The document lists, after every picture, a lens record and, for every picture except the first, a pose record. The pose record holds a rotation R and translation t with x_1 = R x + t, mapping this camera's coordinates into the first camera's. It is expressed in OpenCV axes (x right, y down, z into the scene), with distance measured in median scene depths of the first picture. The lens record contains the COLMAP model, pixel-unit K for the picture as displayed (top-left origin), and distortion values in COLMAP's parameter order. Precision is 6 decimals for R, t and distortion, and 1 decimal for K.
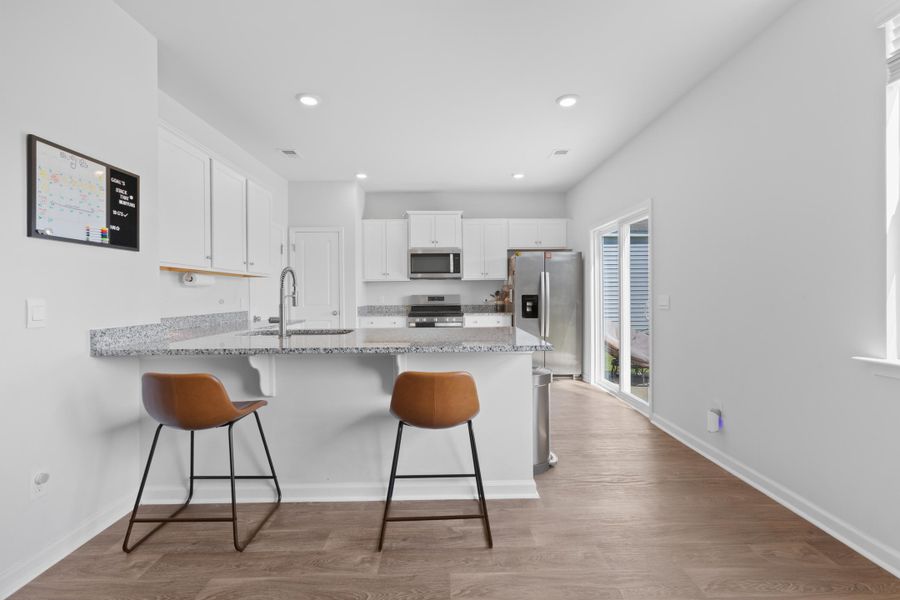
lens RADIAL K [[401.4, 0, 450.6], [0, 401.4, 295.6], [0, 0, 1]] dist [-0.014557, 0.005280]
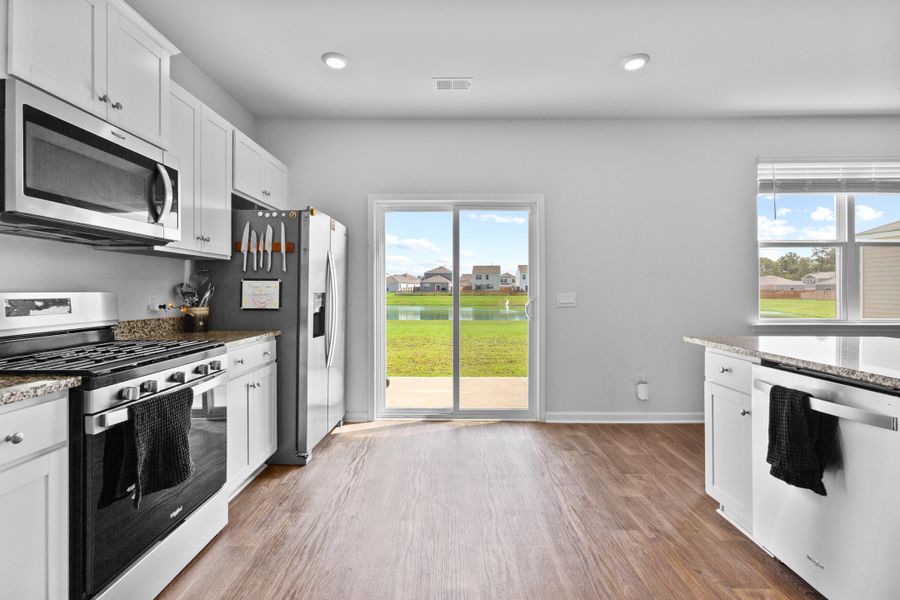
lens RADIAL K [[401.4, 0, 449.9], [0, 401.4, 294.4], [0, 0, 1]] dist [-0.014557, 0.005280]
pose [[0.024366, -0.000258, 0.999703, -0.329958], [0.002292, 0.999997, 0.000202, 0.000274], [-0.999700, 0.002287, 0.024367, 0.814488]]
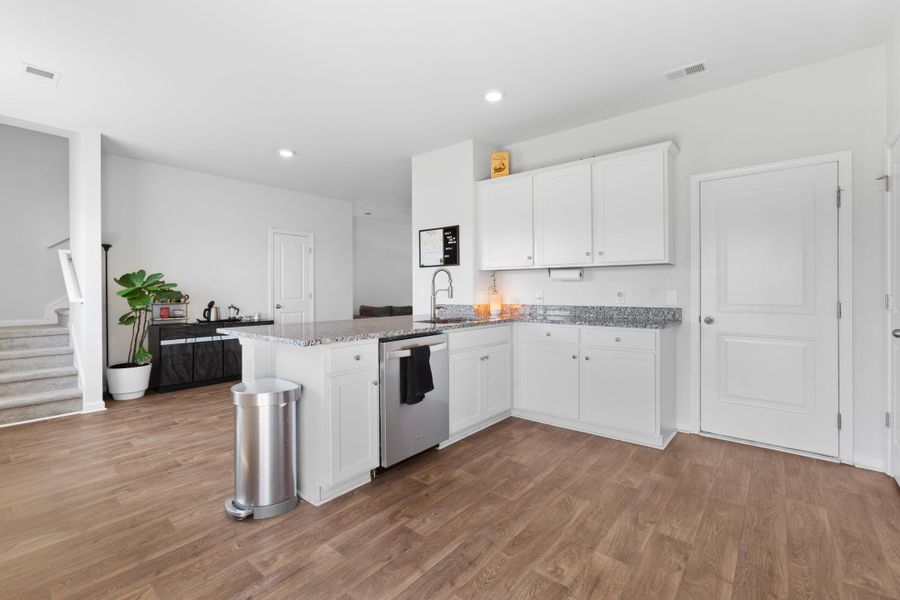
lens RADIAL K [[401.4, 0, 454.3], [0, 401.4, 287.4], [0, 0, 1]] dist [-0.014557, 0.005280]
pose [[-0.642575, 0.006379, -0.766196, 0.286134], [0.007036, 0.999972, 0.002425, -0.004818], [0.766191, -0.003833, -0.642602, 0.924944]]
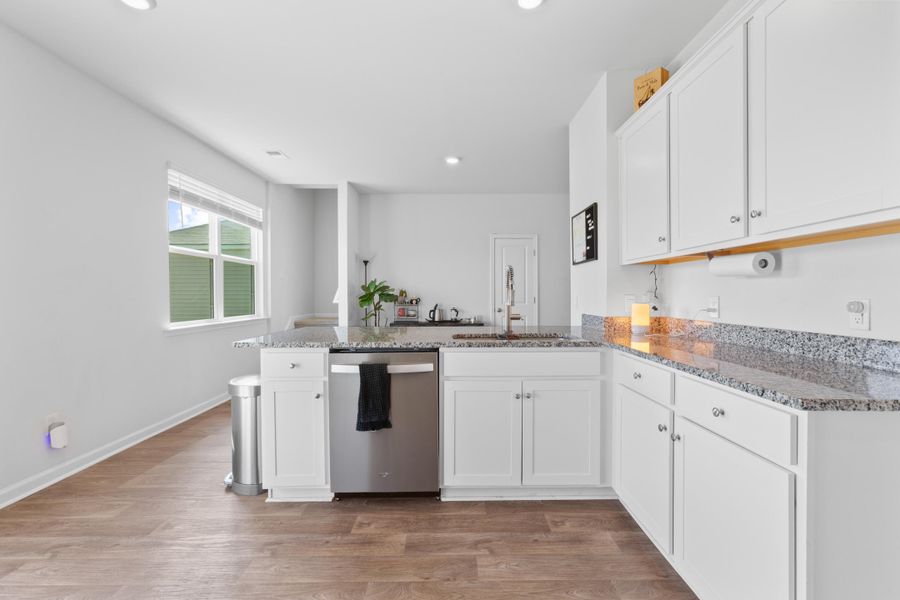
lens RADIAL K [[401.4, 0, 453.7], [0, 401.4, 295.0], [0, 0, 1]] dist [-0.014557, 0.005280]
pose [[-0.999921, 0.012155, 0.003094, -0.132417], [0.012169, 0.999916, 0.004413, -0.002116], [-0.003040, 0.004450, -0.999985, 0.979190]]
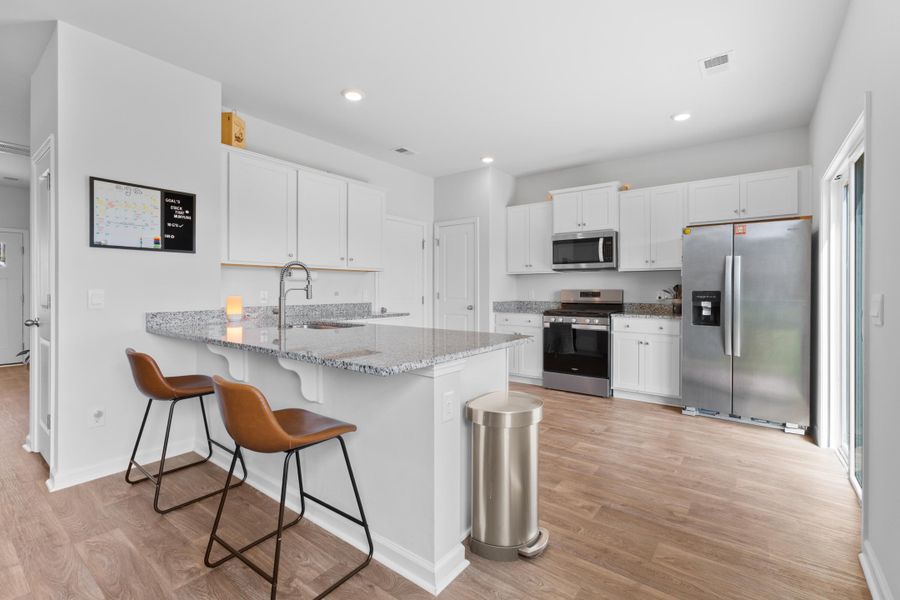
lens RADIAL K [[401.4, 0, 448.0], [0, 401.4, 291.8], [0, 0, 1]] dist [-0.014557, 0.005280]
pose [[0.782971, 0.012746, -0.621928, 0.274463], [-0.008998, 0.999918, 0.009165, -0.002578], [0.621993, -0.001580, 0.783021, 0.210084]]
